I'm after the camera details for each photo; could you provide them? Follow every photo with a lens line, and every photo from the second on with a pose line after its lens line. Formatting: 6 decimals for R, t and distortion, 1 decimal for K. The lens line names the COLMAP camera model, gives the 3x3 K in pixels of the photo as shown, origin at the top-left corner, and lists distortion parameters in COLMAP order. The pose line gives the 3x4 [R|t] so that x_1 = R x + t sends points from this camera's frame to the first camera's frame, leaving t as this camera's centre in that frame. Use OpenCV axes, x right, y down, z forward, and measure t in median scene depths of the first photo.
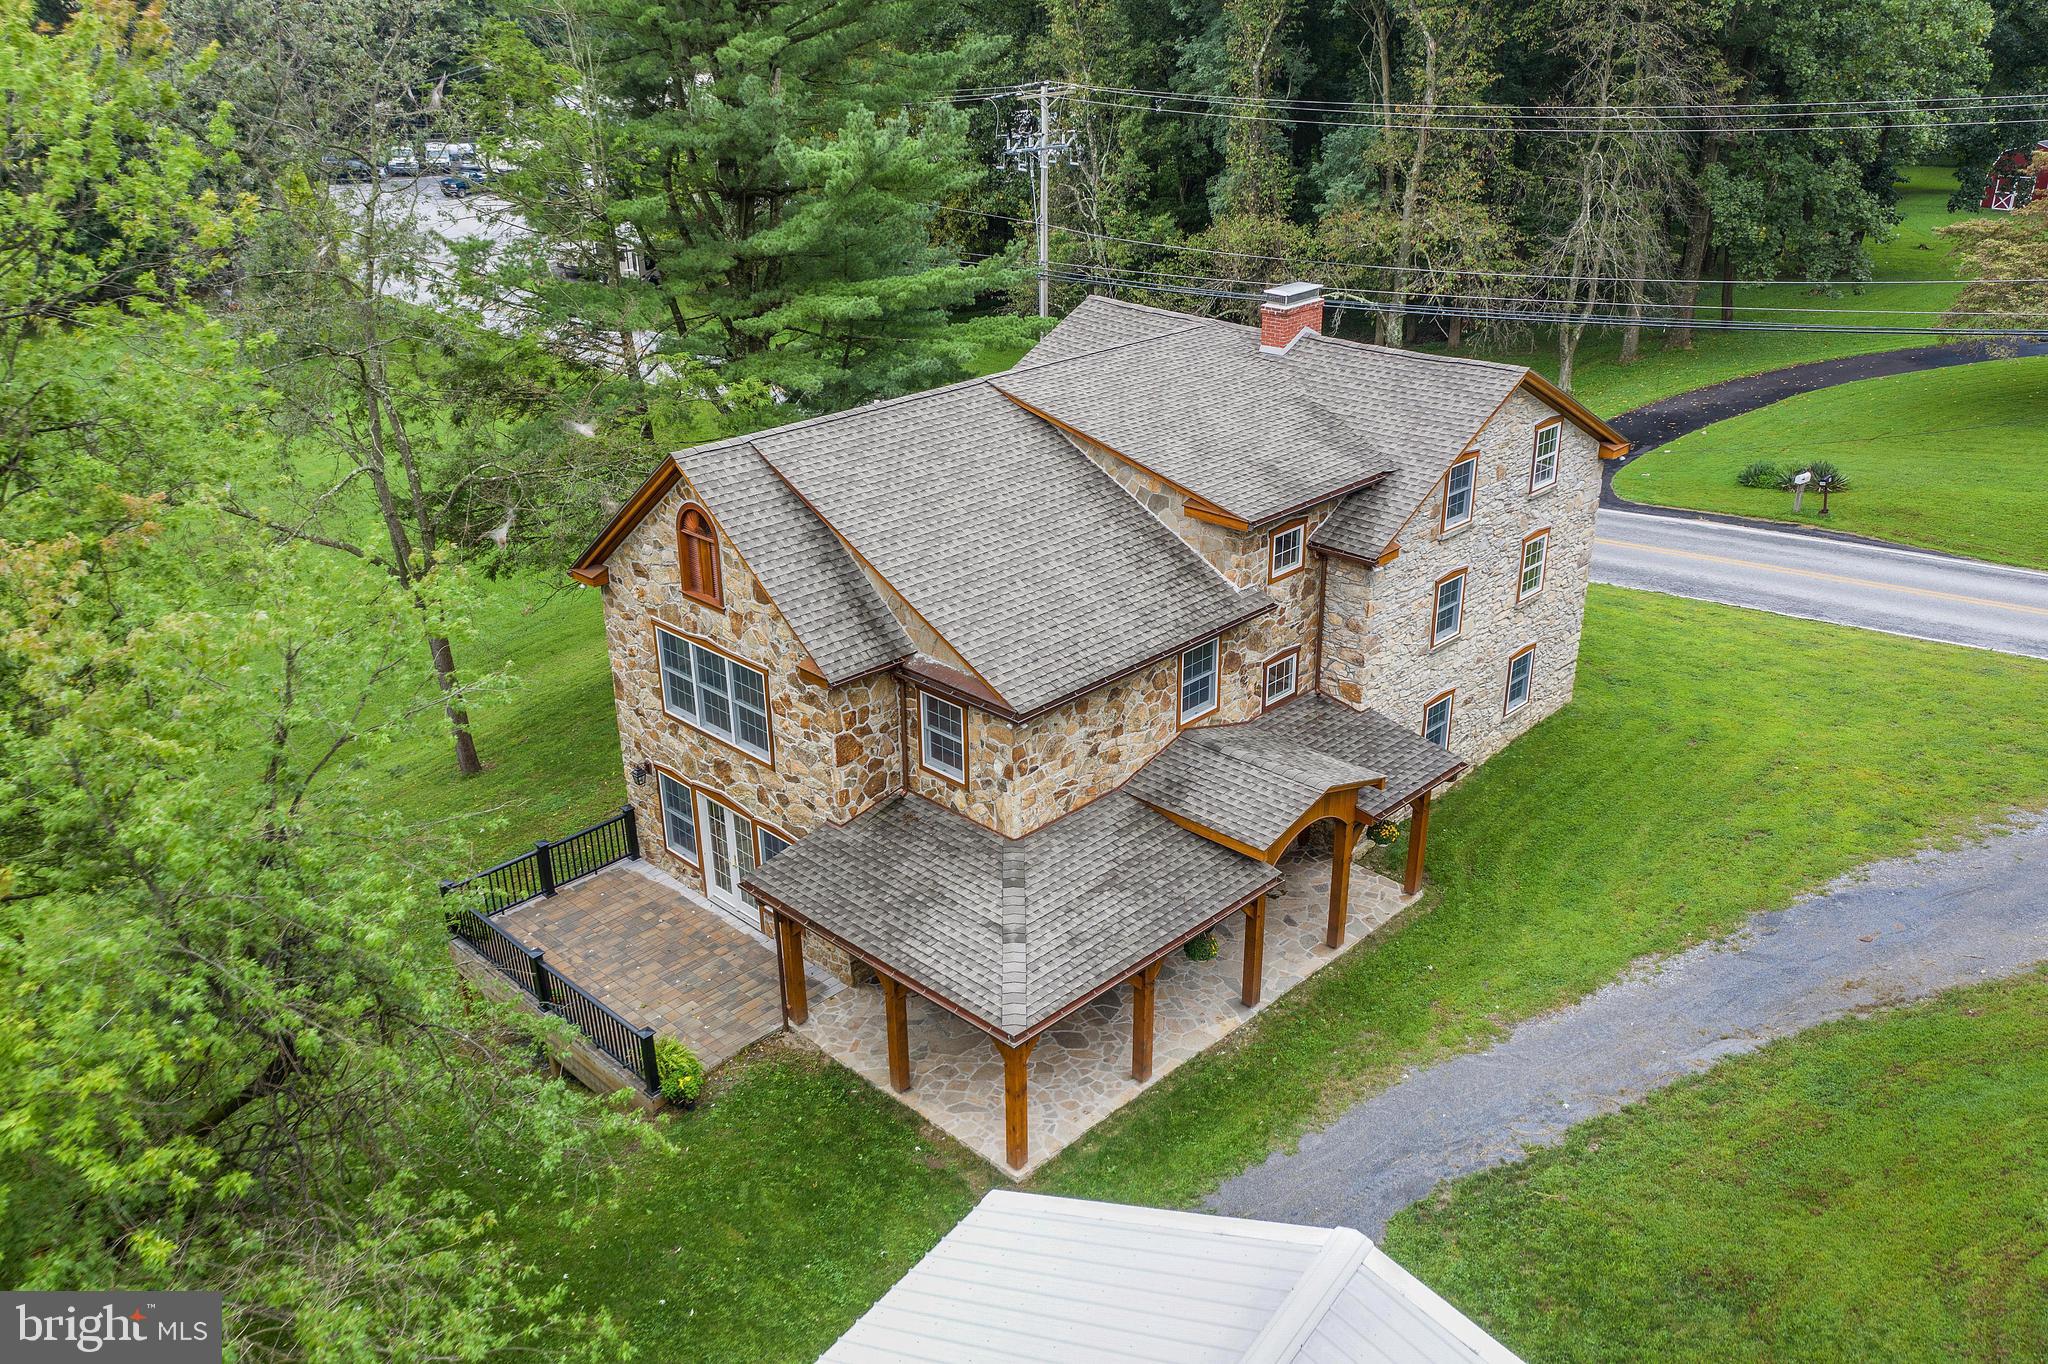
lens RADIAL K [[1598.3, 0, 1027.6], [0, 1598.3, 675.0], [0, 0, 1]] dist [0.040466, -0.000207]
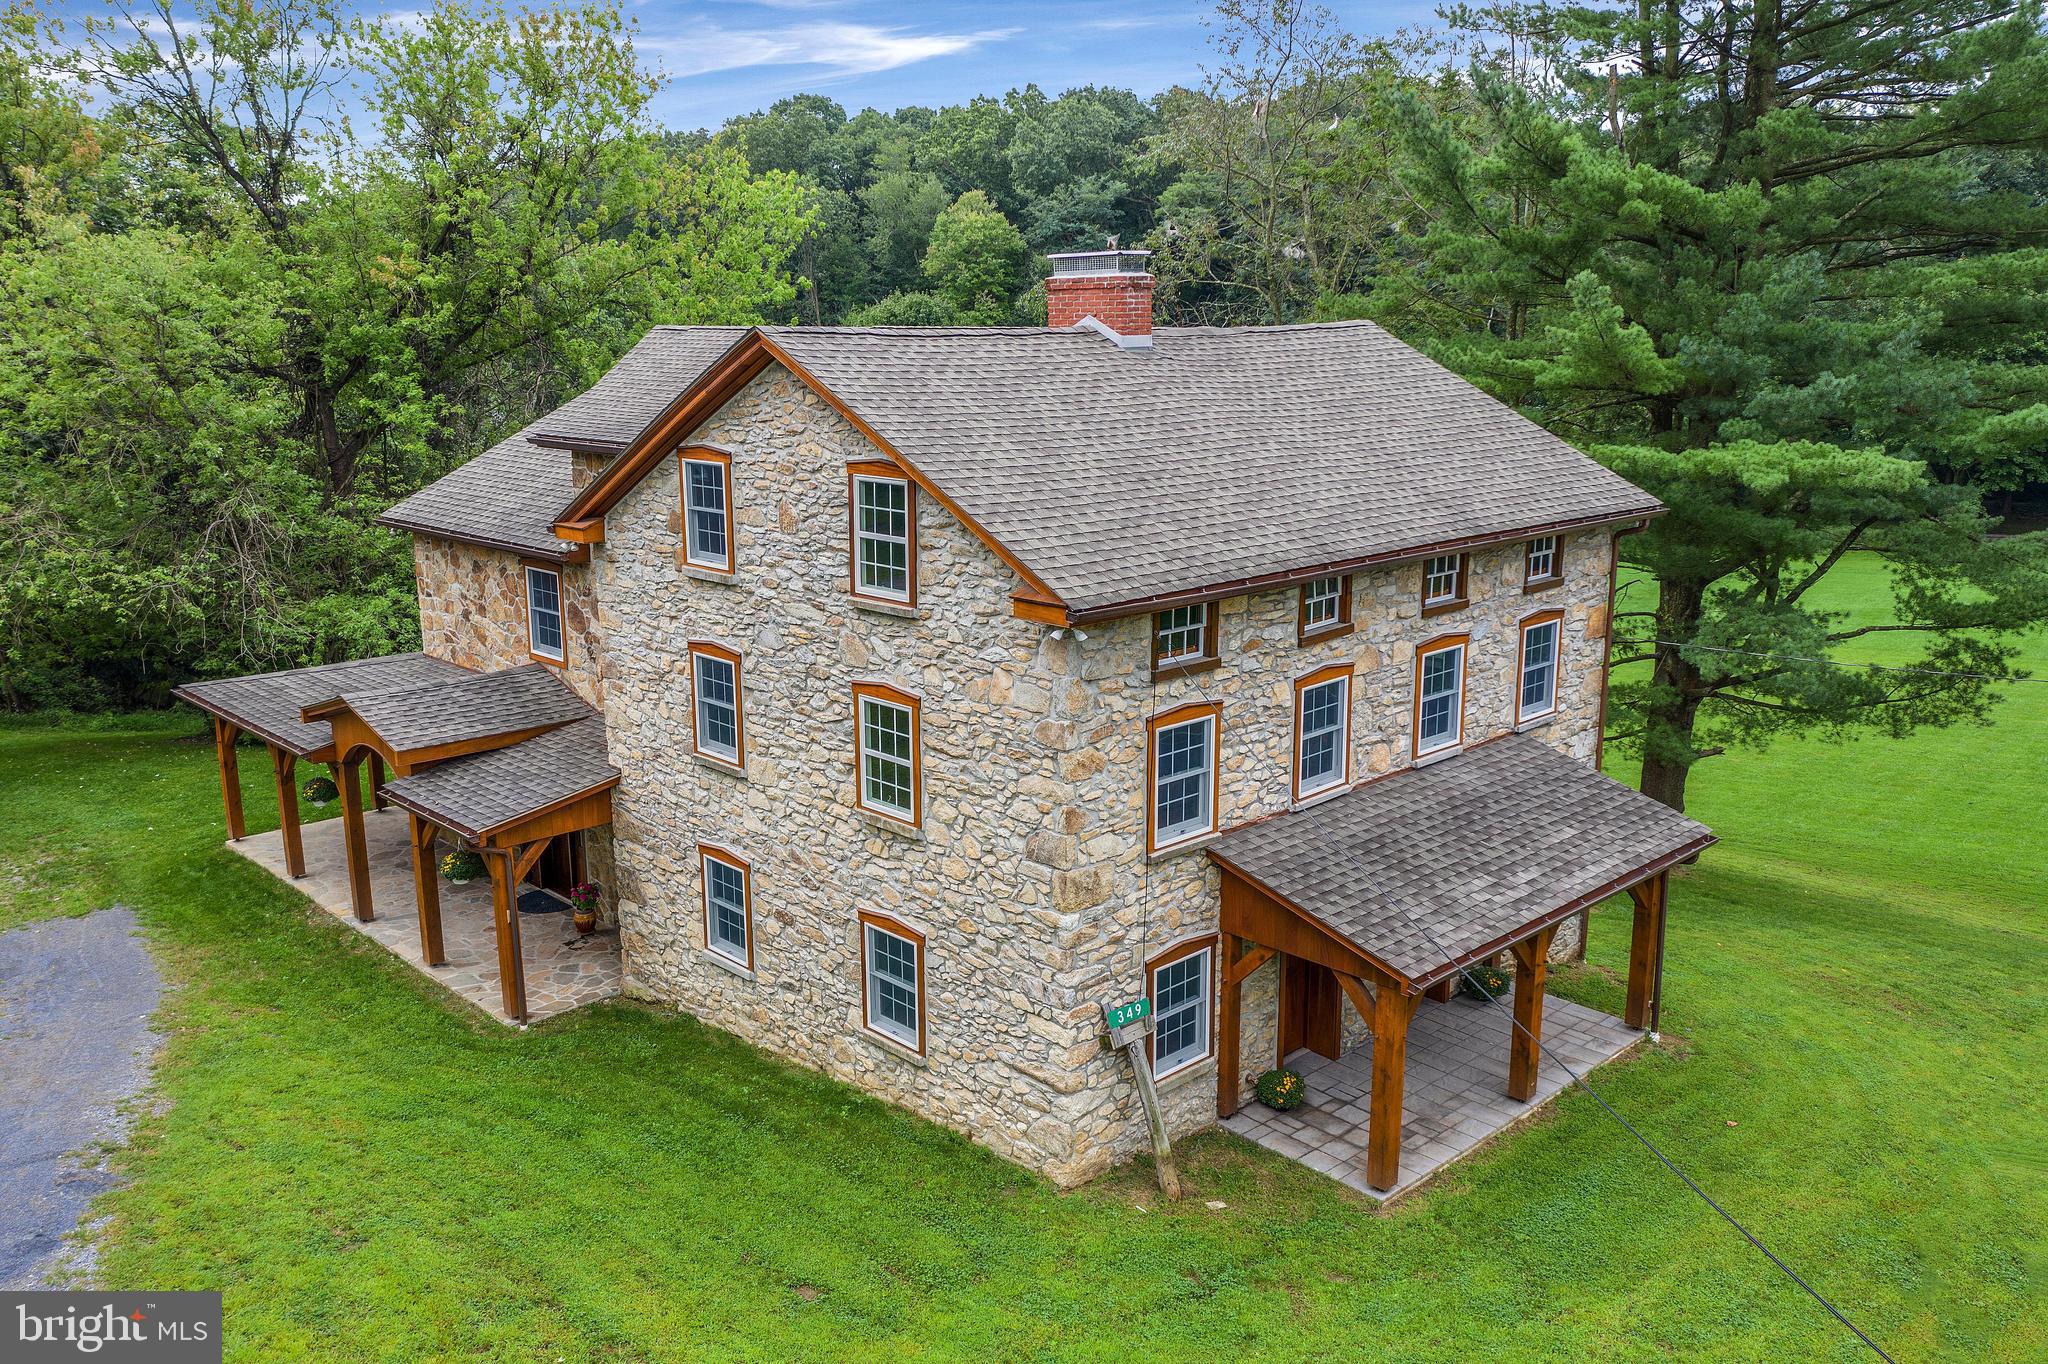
lens RADIAL K [[1598.3, 0, 1024.8], [0, 1598.3, 680.0], [0, 0, 1]] dist [0.040466, -0.000207]
pose [[-0.023523, 0.232743, -0.972254, 0.904532], [-0.398429, 0.889768, 0.222637, -0.248045], [0.916898, 0.392611, 0.071802, 1.115108]]
